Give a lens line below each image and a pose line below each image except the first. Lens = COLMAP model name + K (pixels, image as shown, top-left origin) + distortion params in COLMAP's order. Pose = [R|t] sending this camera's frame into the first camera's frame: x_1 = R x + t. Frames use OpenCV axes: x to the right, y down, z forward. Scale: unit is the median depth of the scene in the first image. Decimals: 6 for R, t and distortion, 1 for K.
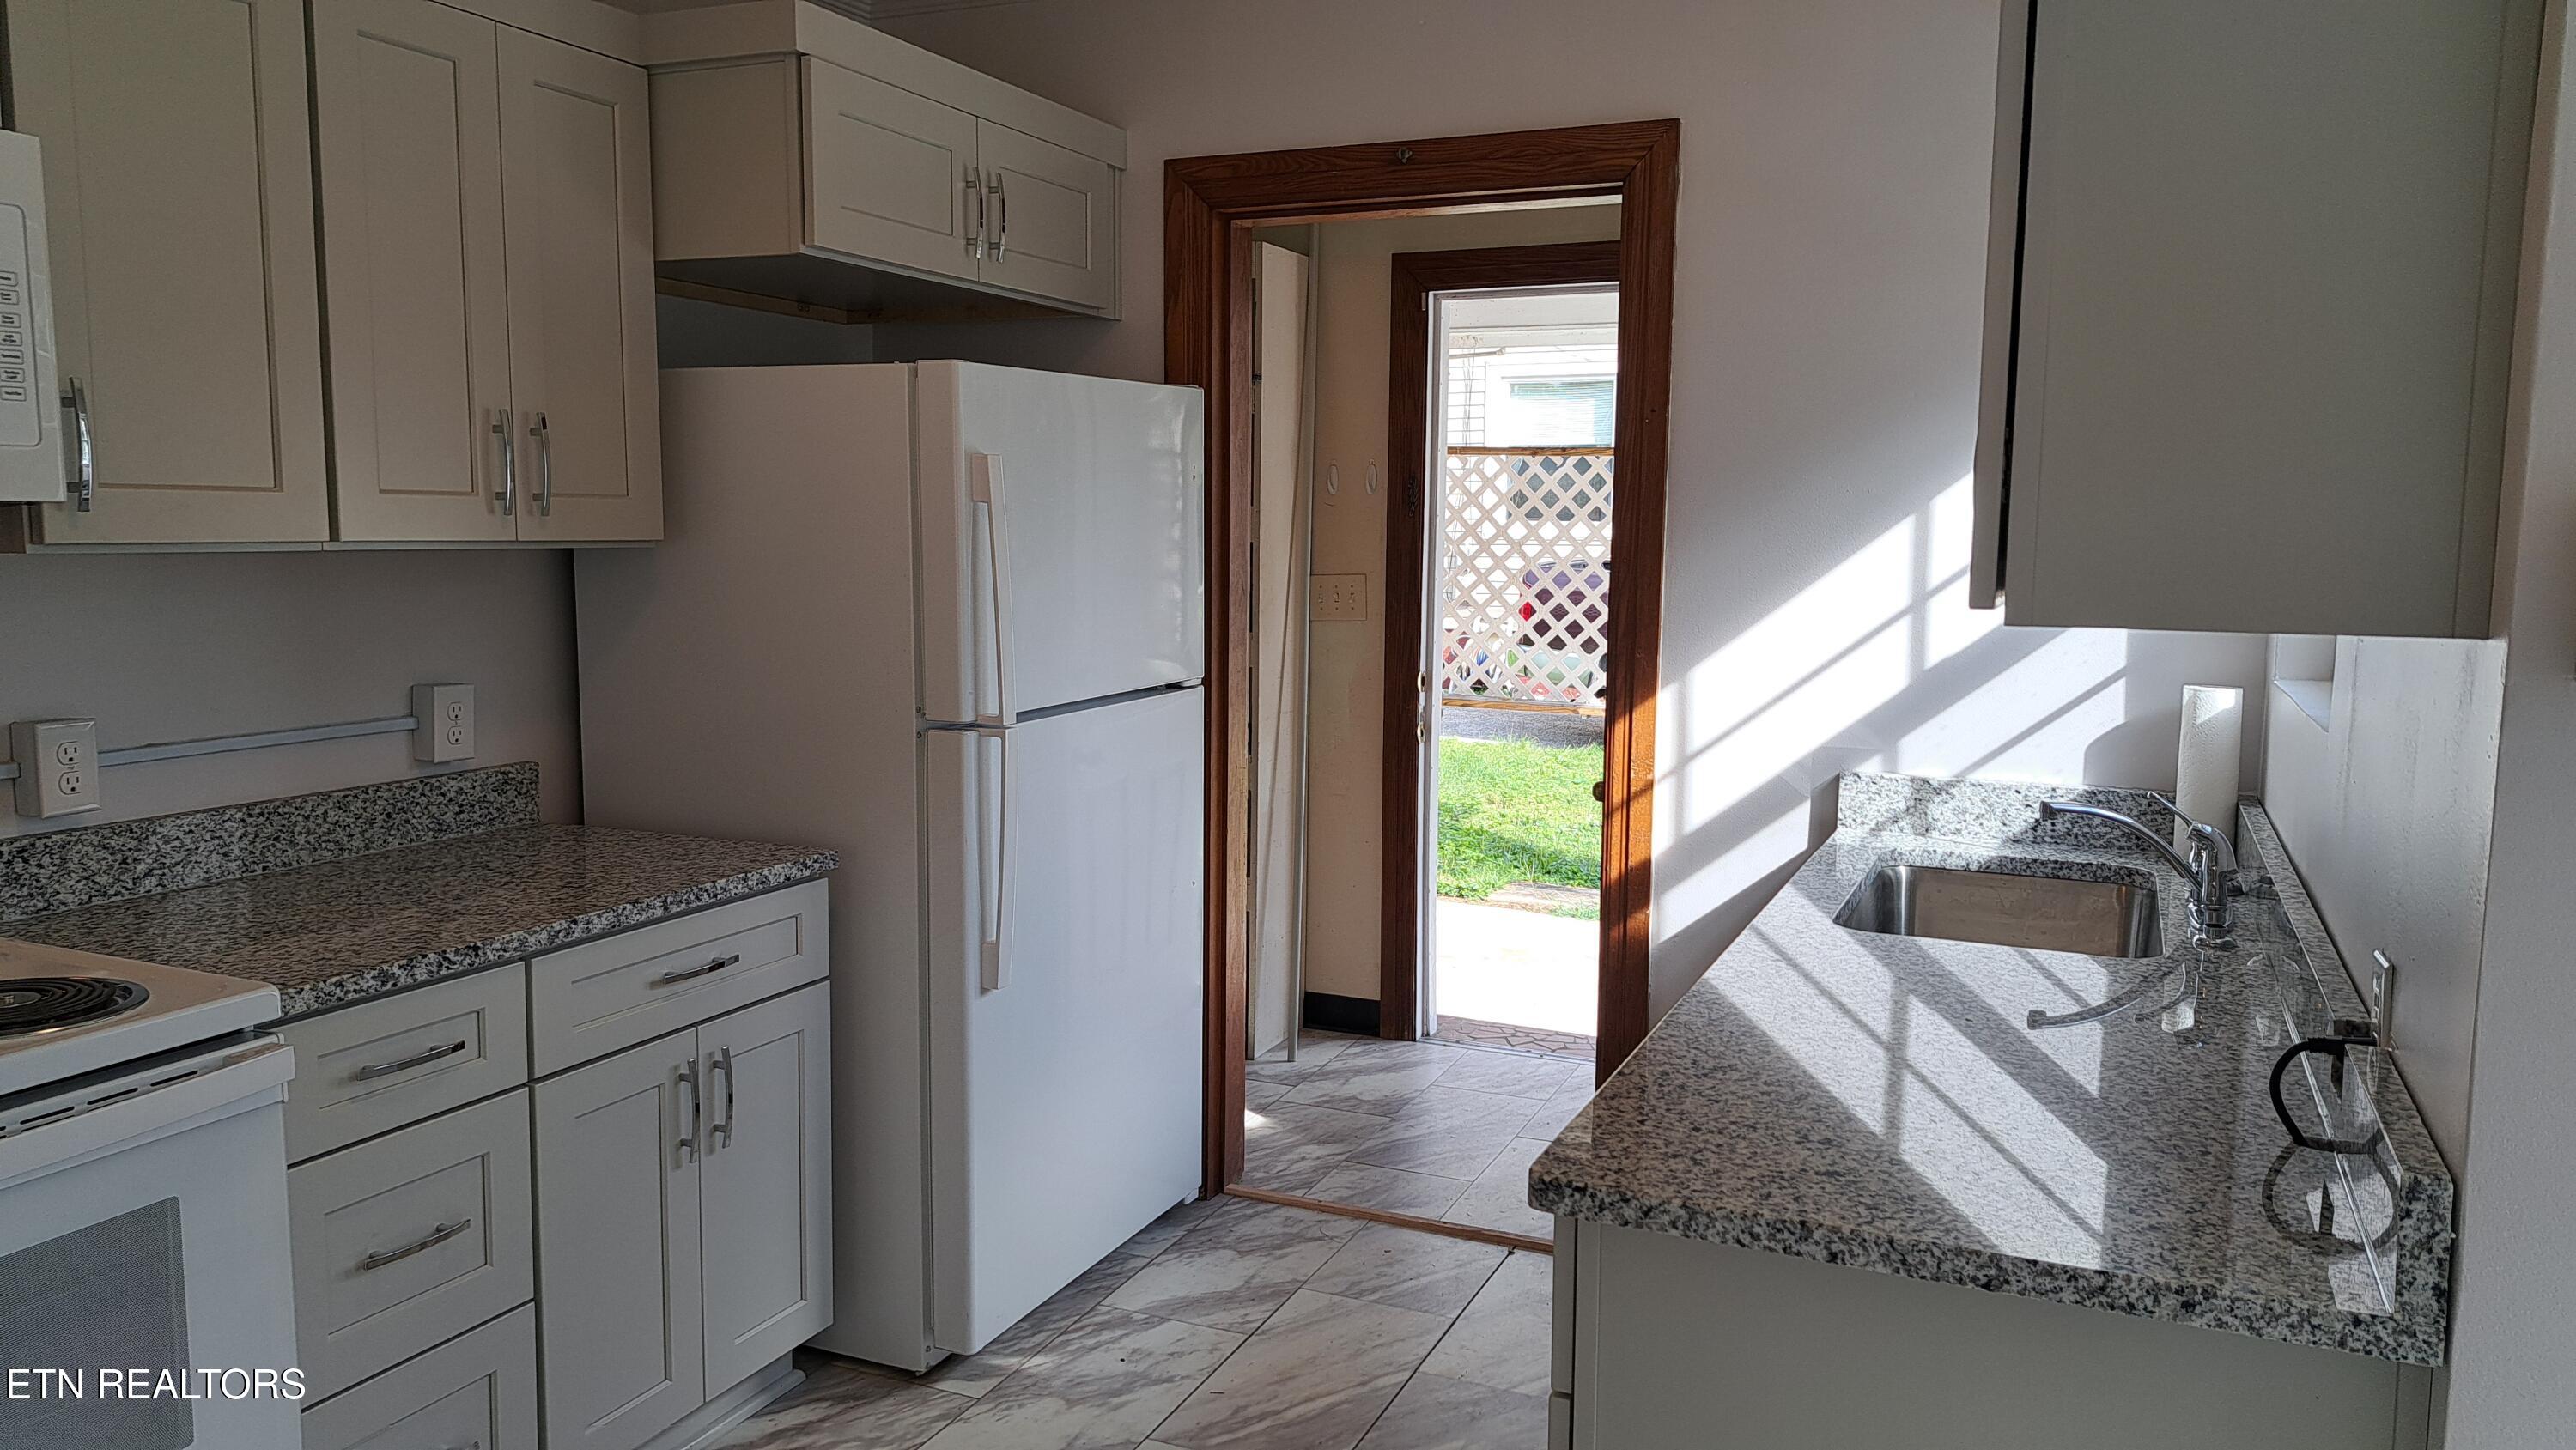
lens RADIAL K [[1833.7, 0, 1279.5], [0, 1833.7, 718.0], [0, 0, 1]] dist [0.062507, -0.066063]
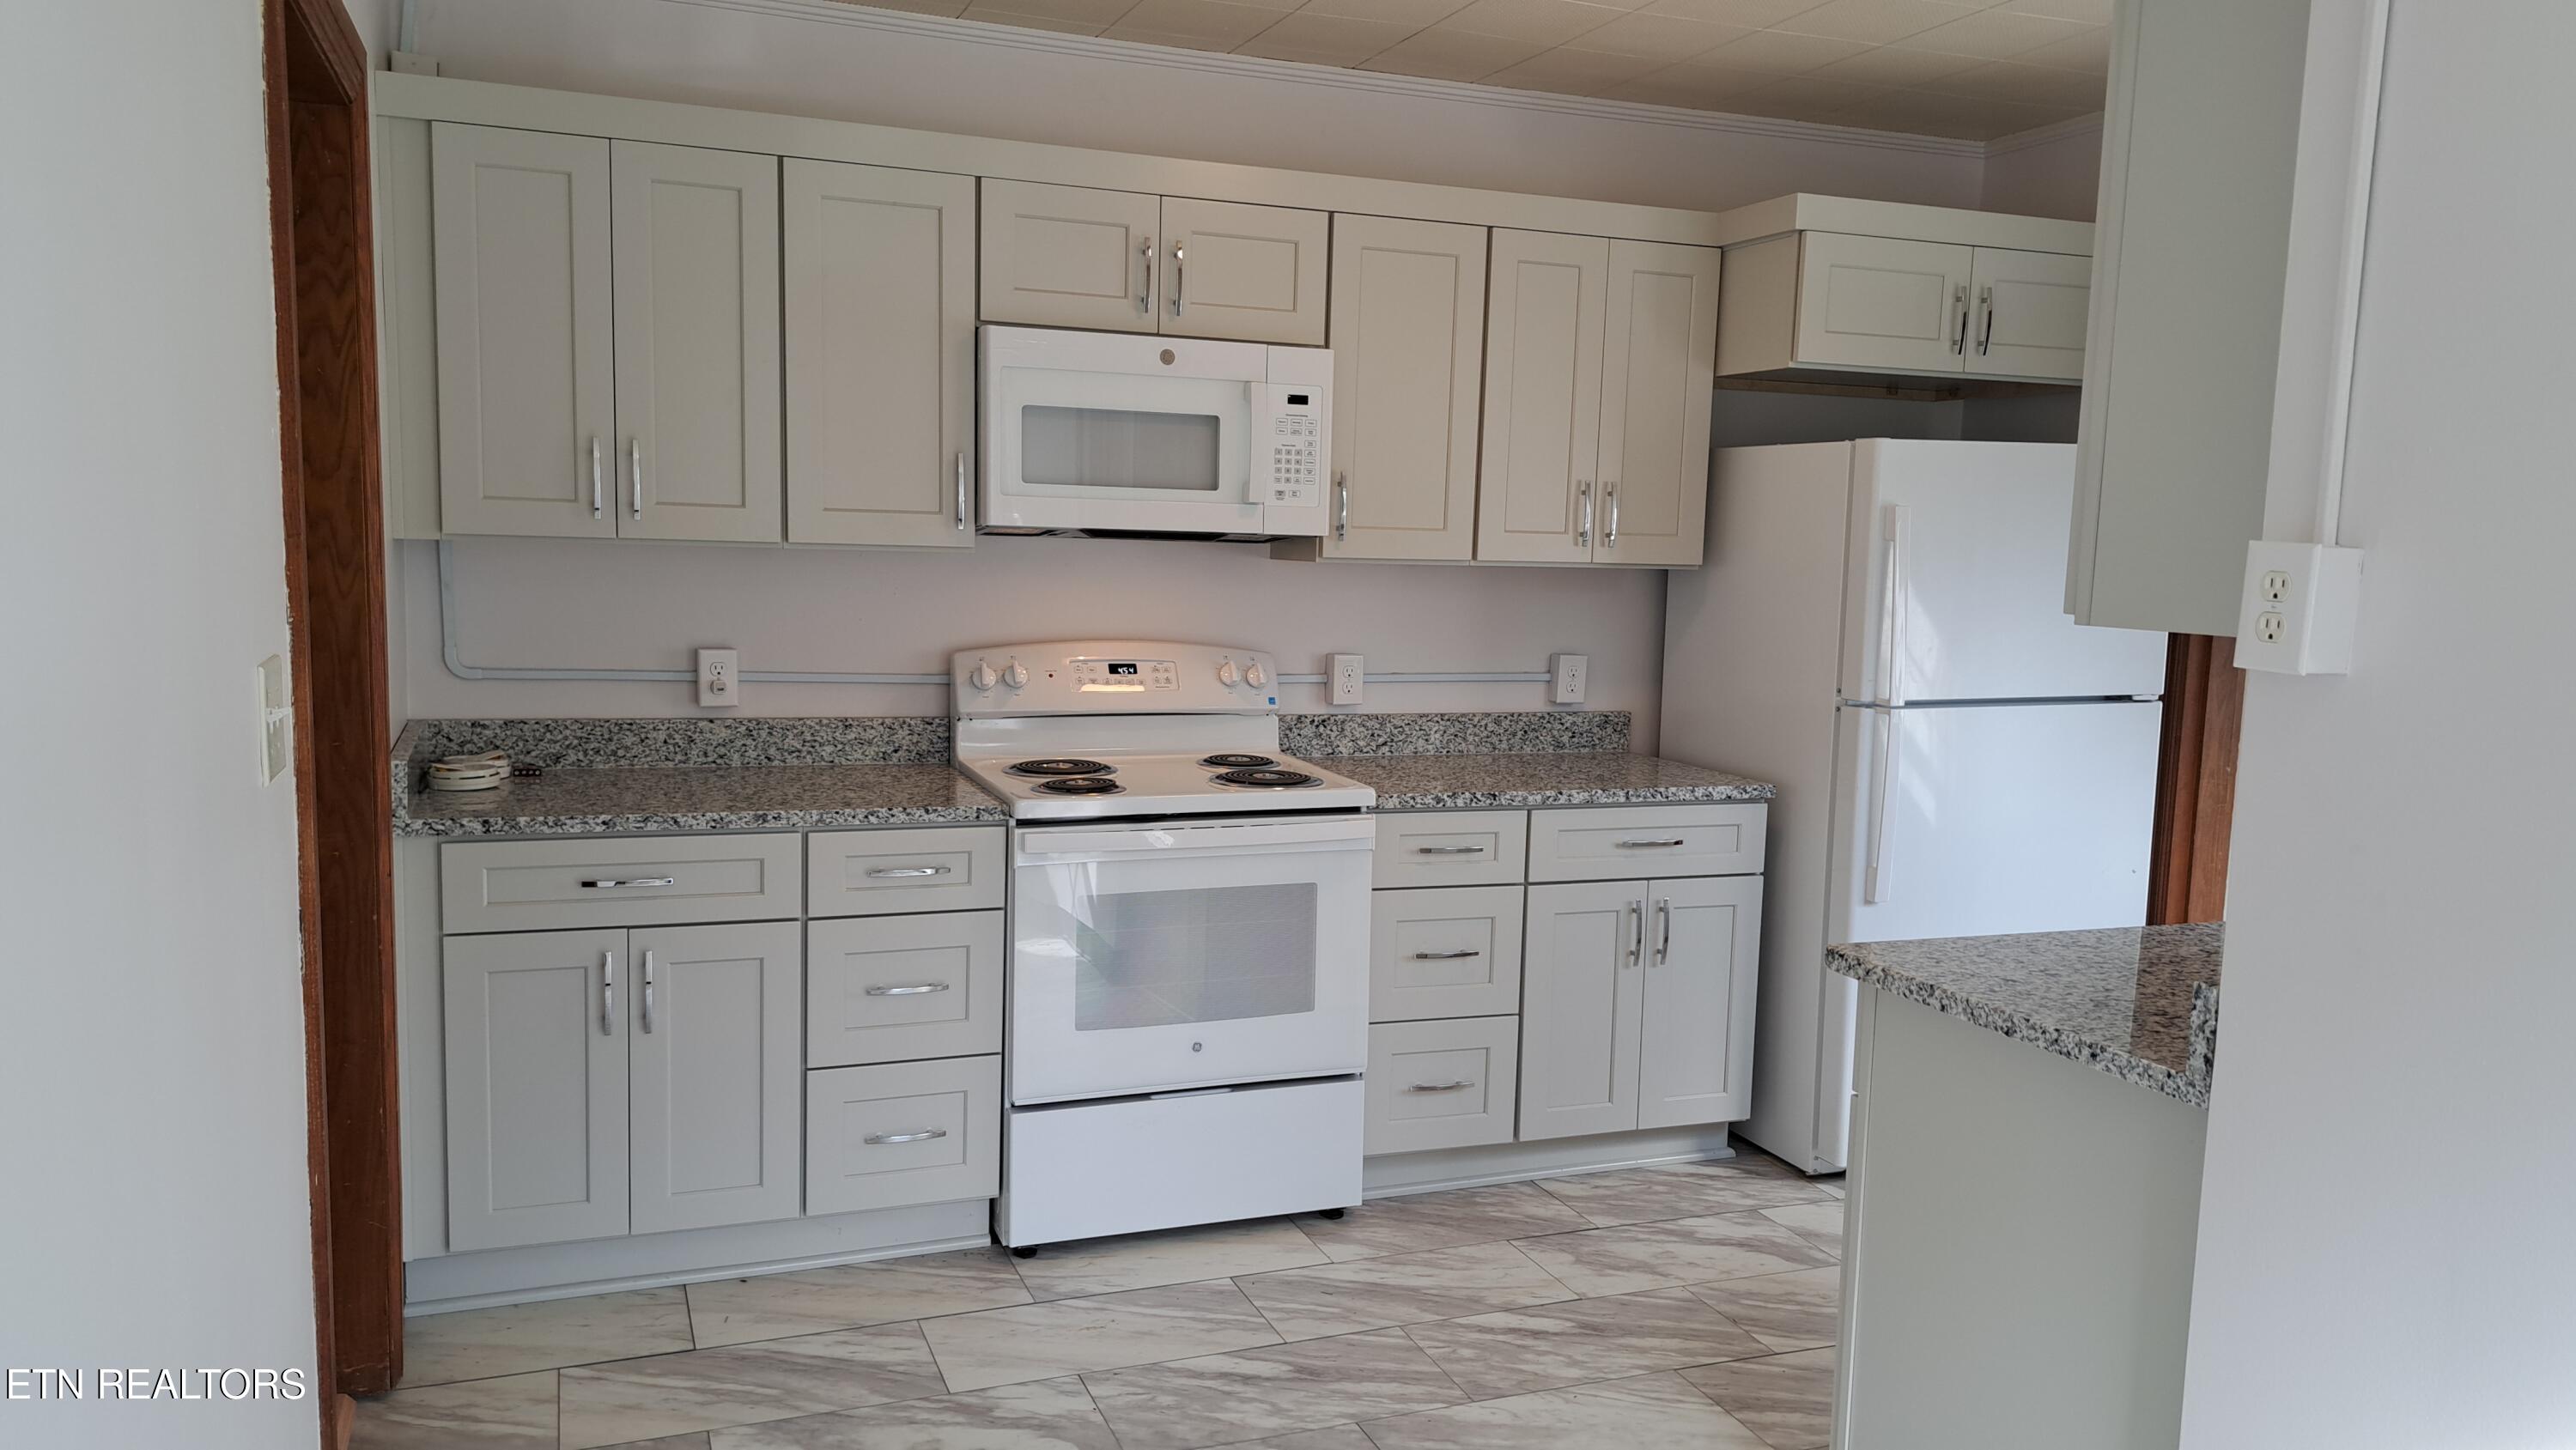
lens RADIAL K [[1823.7, 0, 1283.0], [0, 1823.7, 731.9], [0, 0, 1]] dist [0.086386, -0.131385]
pose [[0.705582, 0.088257, -0.703111, 0.491739], [-0.097552, 0.994865, 0.026985, 0.030300], [0.701881, 0.049550, 0.710568, -0.279843]]
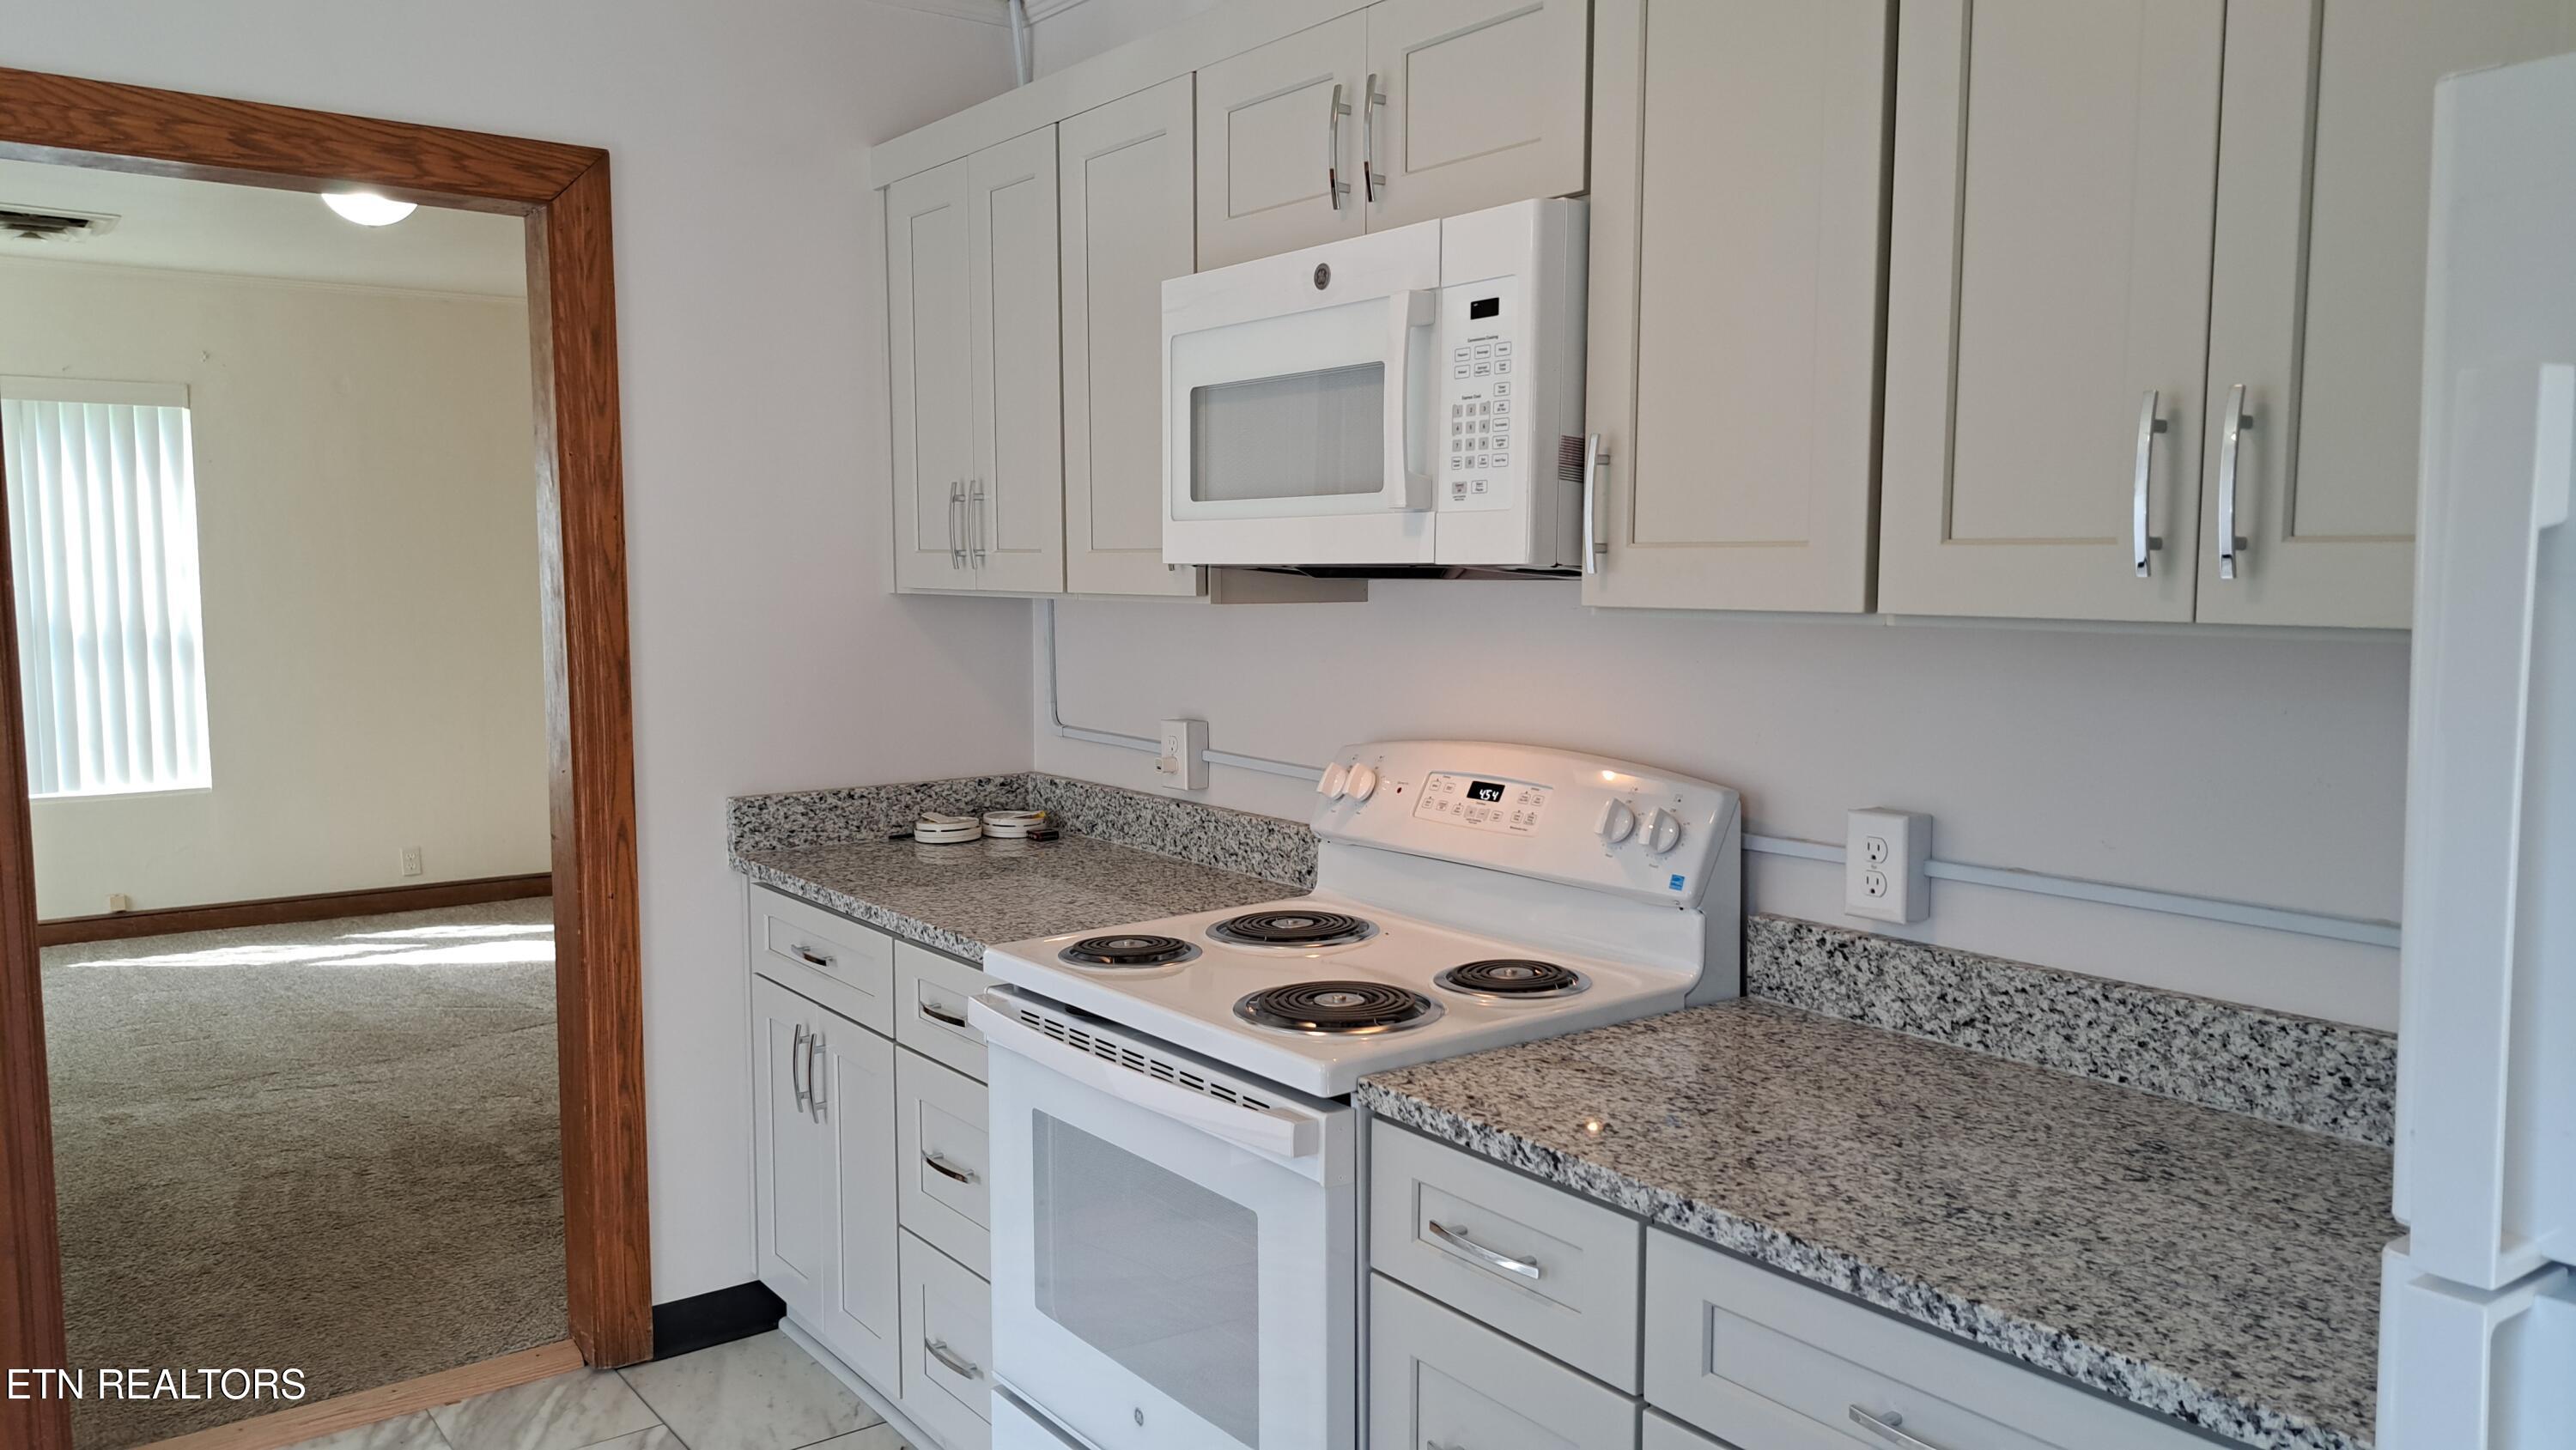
lens RADIAL K [[1833.7, 0, 1279.5], [0, 1833.7, 718.0], [0, 0, 1]] dist [0.062507, -0.066063]
pose [[-0.488228, 0.063597, -0.870396, 0.199397], [-0.099935, 0.986707, 0.128151, -0.105490], [0.866975, 0.149550, -0.475383, 0.974916]]
